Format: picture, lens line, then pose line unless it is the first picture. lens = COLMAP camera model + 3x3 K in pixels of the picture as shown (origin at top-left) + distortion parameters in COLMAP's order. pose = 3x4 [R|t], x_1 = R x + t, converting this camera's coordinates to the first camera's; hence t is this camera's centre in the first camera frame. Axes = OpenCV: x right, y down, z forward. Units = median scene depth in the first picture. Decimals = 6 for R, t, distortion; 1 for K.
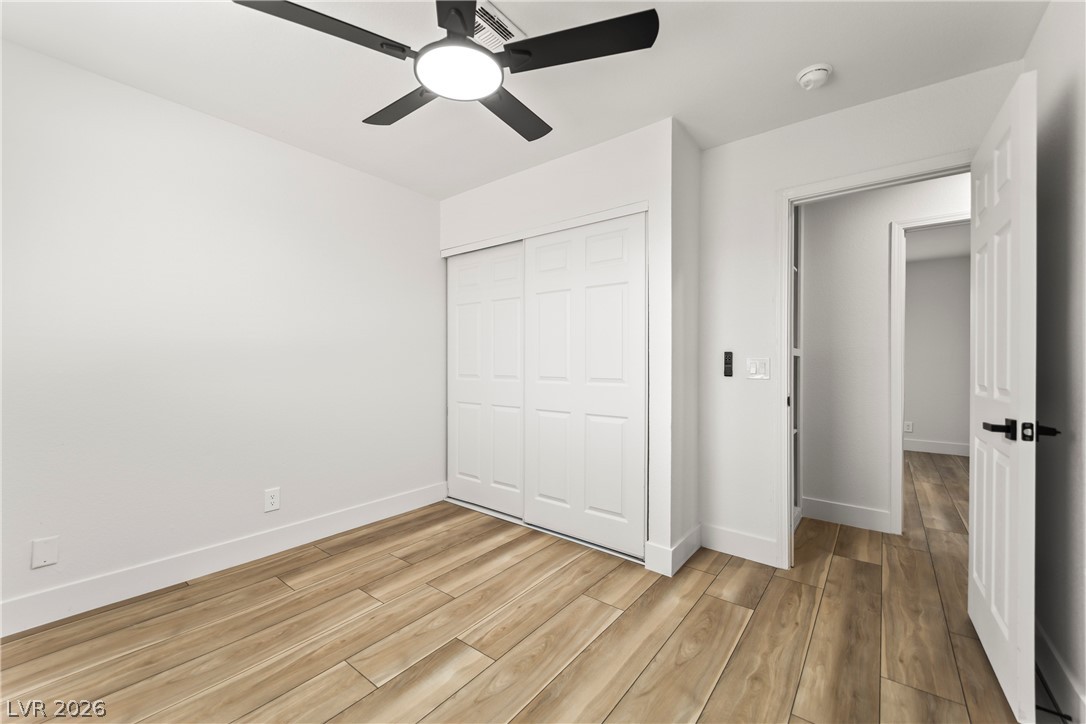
lens RADIAL K [[432.2, 0, 539.9], [0, 432.2, 363.0], [0, 0, 1]] dist [0.011435, -0.006117]
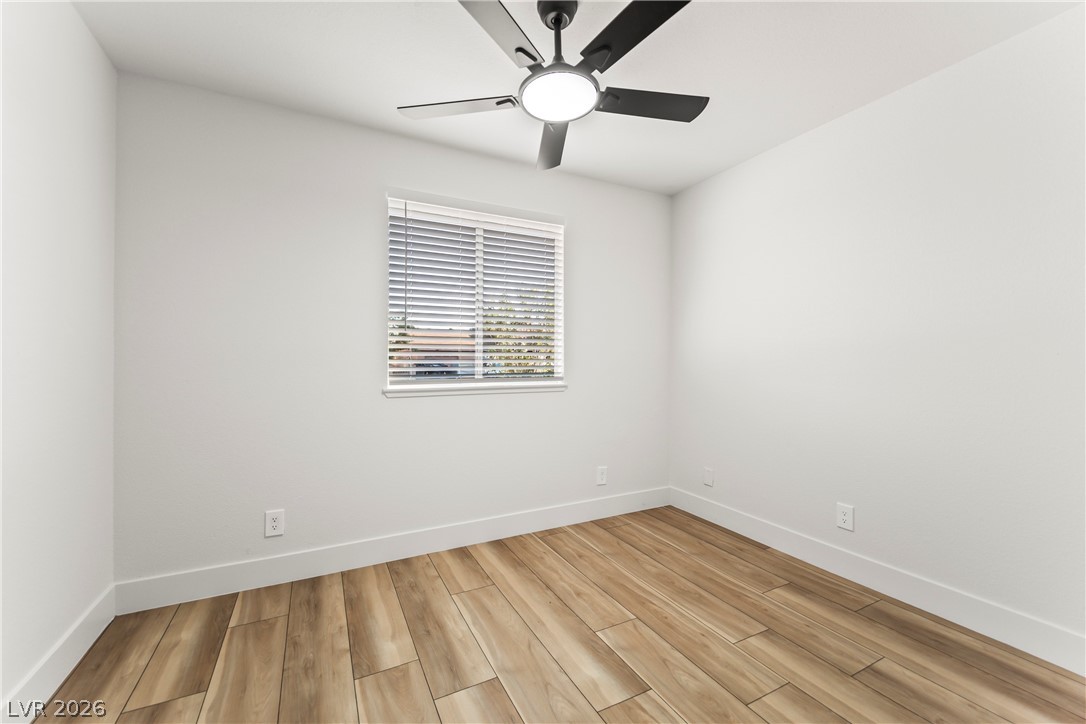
lens RADIAL K [[432.2, 0, 542.8], [0, 432.2, 358.5], [0, 0, 1]] dist [0.011435, -0.006117]
pose [[-0.416866, -0.011174, -0.908899, 0.585381], [-0.004810, 0.999938, -0.010087, -0.001288], [0.908955, 0.000167, -0.416893, 1.011061]]
